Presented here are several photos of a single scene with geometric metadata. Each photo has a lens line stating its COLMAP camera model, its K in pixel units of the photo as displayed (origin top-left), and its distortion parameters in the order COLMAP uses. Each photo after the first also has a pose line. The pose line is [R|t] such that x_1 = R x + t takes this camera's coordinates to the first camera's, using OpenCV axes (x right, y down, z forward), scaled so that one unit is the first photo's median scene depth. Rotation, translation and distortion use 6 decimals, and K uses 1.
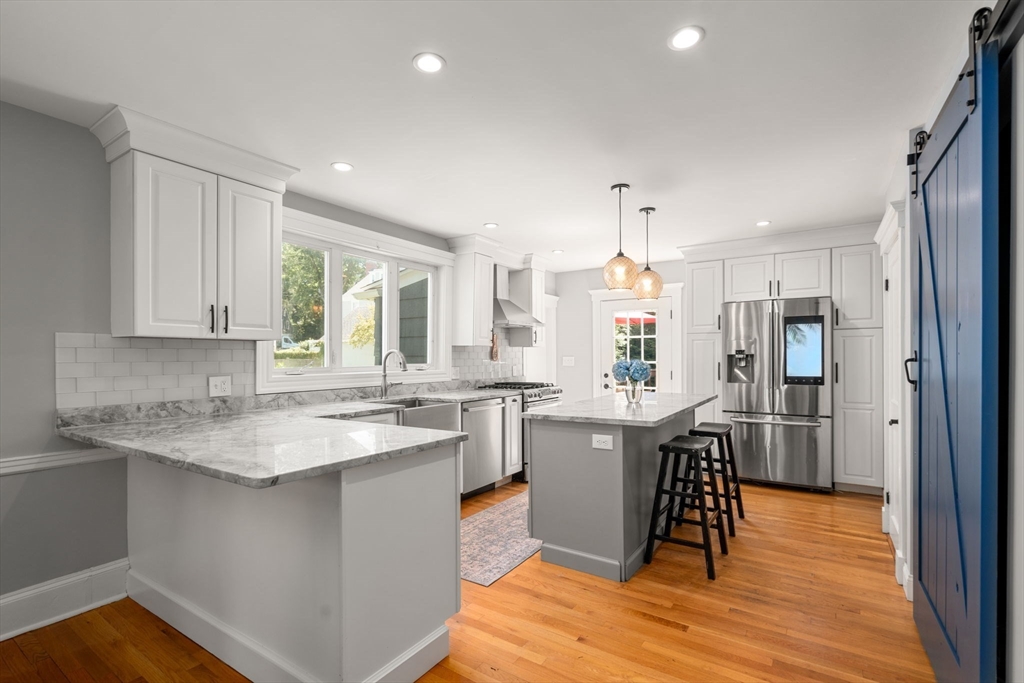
lens RADIAL K [[466.3, 0, 512.2], [0, 466.3, 356.7], [0, 0, 1]] dist [-0.001152, 0.000016]
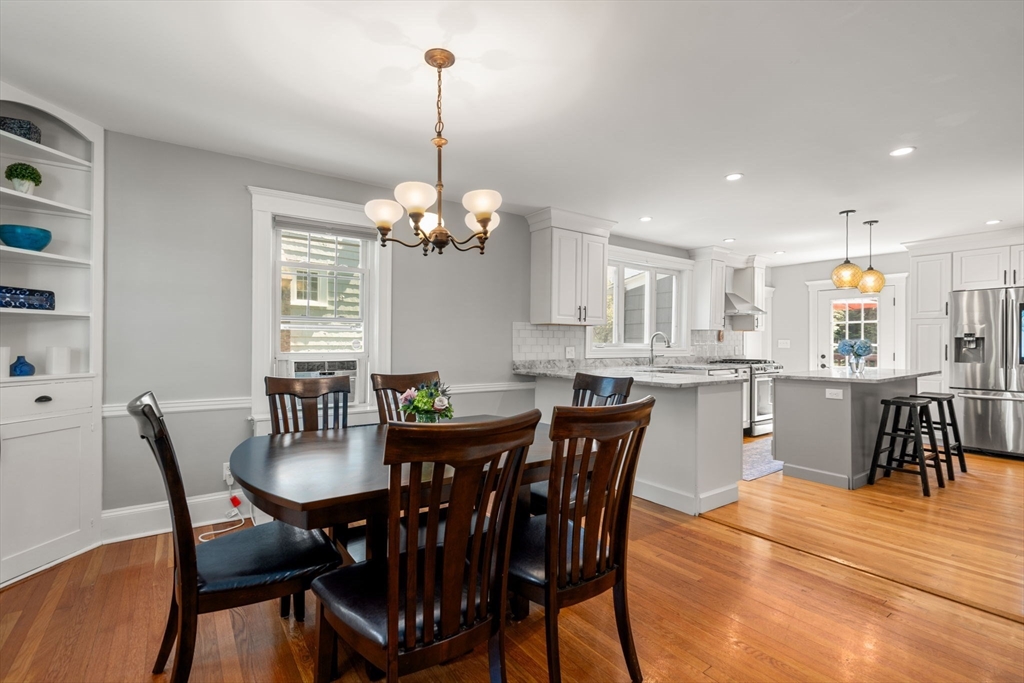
lens RADIAL K [[468.0, 0, 510.4], [0, 468.0, 341.0], [0, 0, 1]] dist [0.001170, 0.000735]
pose [[0.935701, 0.007803, -0.352707, -0.166692], [-0.009740, 0.999946, -0.003716, 0.022036], [0.352659, 0.006912, 0.935727, -0.509633]]
